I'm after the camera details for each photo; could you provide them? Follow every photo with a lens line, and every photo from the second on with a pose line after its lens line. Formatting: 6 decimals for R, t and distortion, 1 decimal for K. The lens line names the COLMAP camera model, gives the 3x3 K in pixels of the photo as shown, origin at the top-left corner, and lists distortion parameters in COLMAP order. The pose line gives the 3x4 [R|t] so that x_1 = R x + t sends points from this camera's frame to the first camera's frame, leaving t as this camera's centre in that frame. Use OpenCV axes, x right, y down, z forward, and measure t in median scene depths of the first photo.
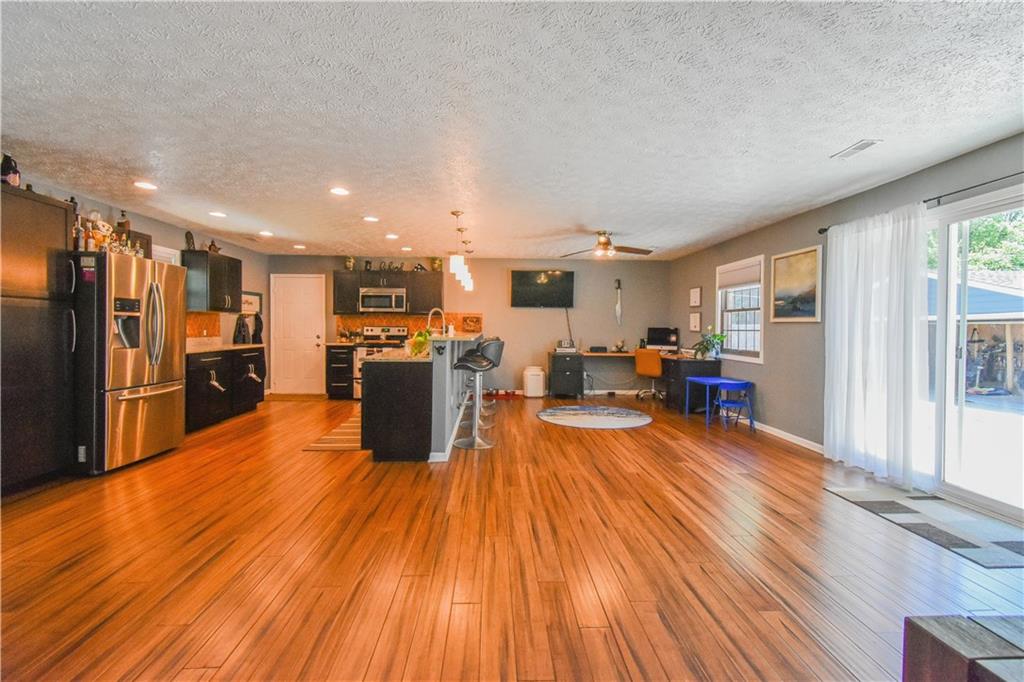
lens RADIAL K [[449.6, 0, 510.6], [0, 449.6, 333.5], [0, 0, 1]] dist [0.005217, -0.003486]
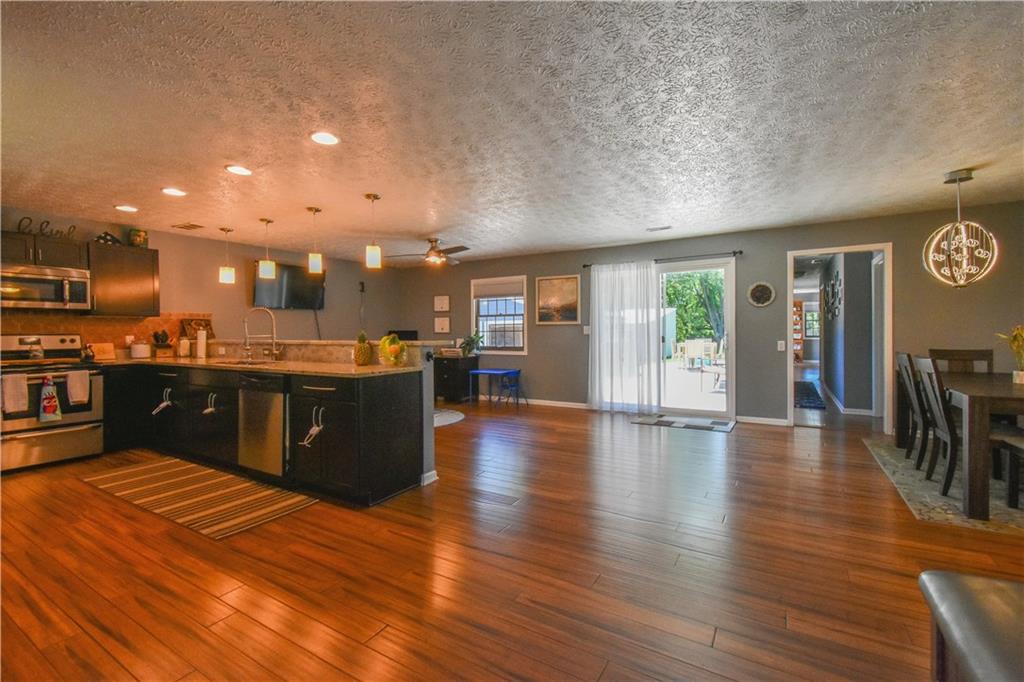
lens RADIAL K [[449.6, 0, 513.5], [0, 449.6, 337.3], [0, 0, 1]] dist [0.005217, -0.003486]
pose [[0.550221, -0.024791, 0.834651, -0.538258], [0.026050, 0.999582, 0.012516, -0.004555], [-0.834613, 0.014856, 0.550637, 0.249538]]
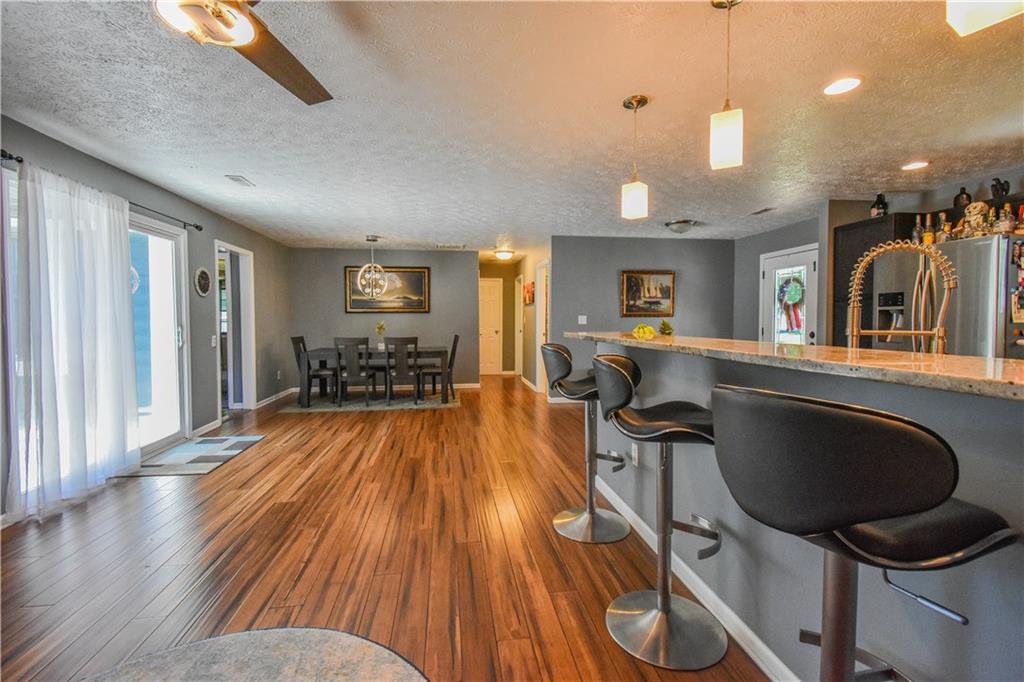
lens RADIAL K [[449.6, 0, 512.6], [0, 449.6, 334.4], [0, 0, 1]] dist [0.005217, -0.003486]
pose [[-0.994441, -0.001627, -0.105281, 0.061375], [-0.006368, 0.998980, 0.044713, -0.015184], [0.105101, 0.045135, -0.993437, 1.193657]]
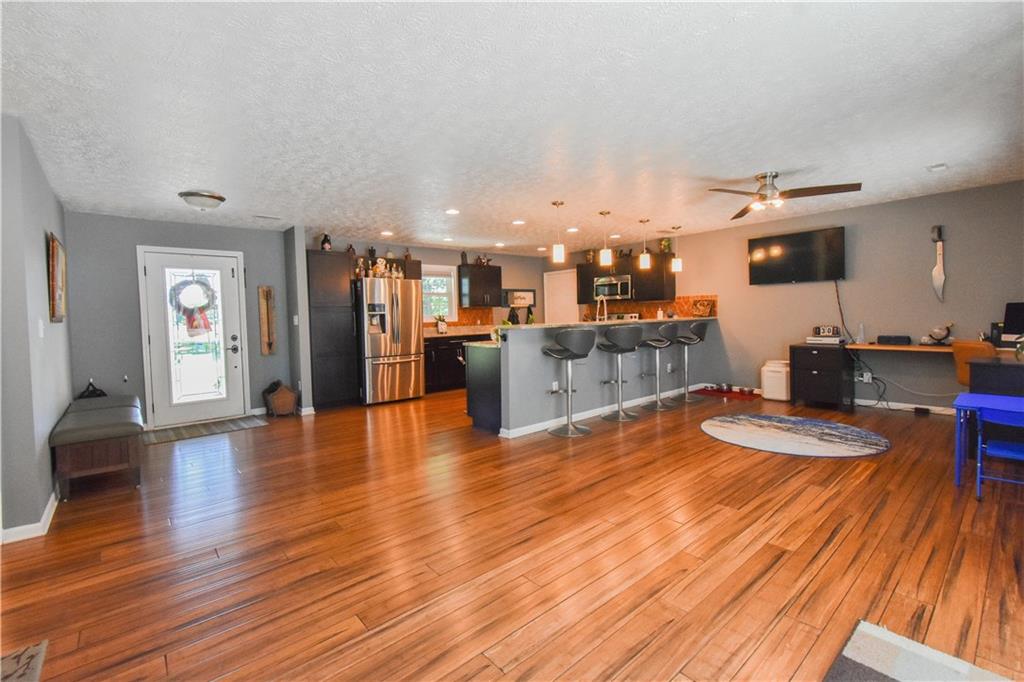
lens RADIAL K [[449.6, 0, 512.4], [0, 449.6, 332.4], [0, 0, 1]] dist [0.005217, -0.003486]
pose [[0.621977, 0.006273, -0.783010, 0.484145], [0.018058, 0.999587, 0.022352, 0.000204], [0.782827, -0.028043, 0.621607, 0.220534]]
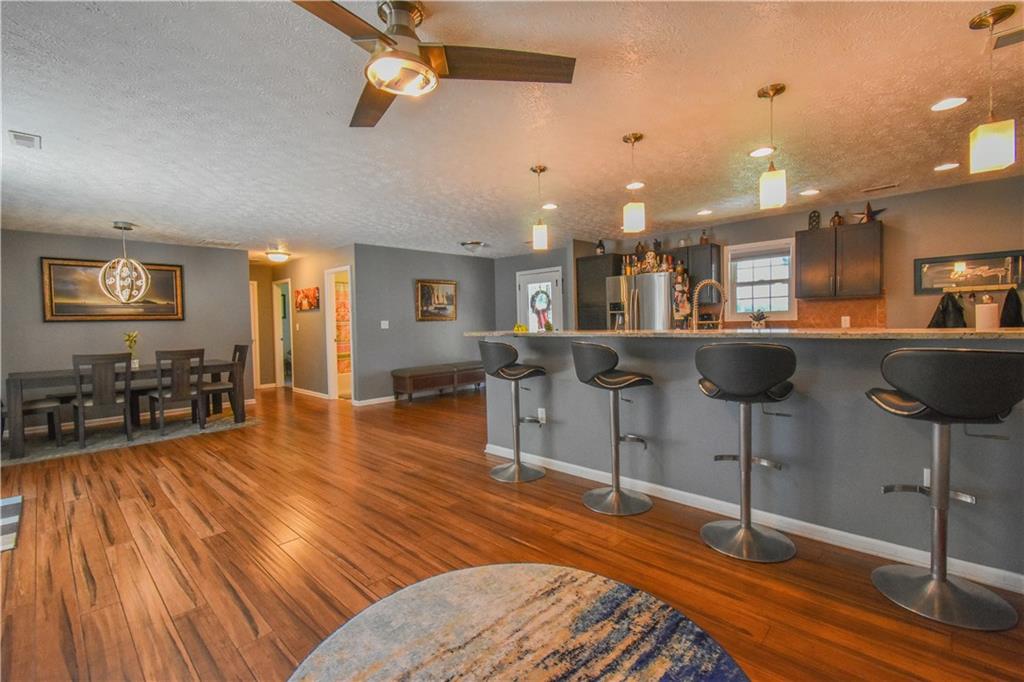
lens RADIAL K [[449.6, 0, 514.1], [0, 449.6, 335.4], [0, 0, 1]] dist [0.005217, -0.003486]
pose [[-0.718354, 0.031562, -0.694962, 0.348288], [0.010016, 0.999336, 0.035032, -0.012058], [0.695606, 0.018204, -0.718193, 1.193713]]
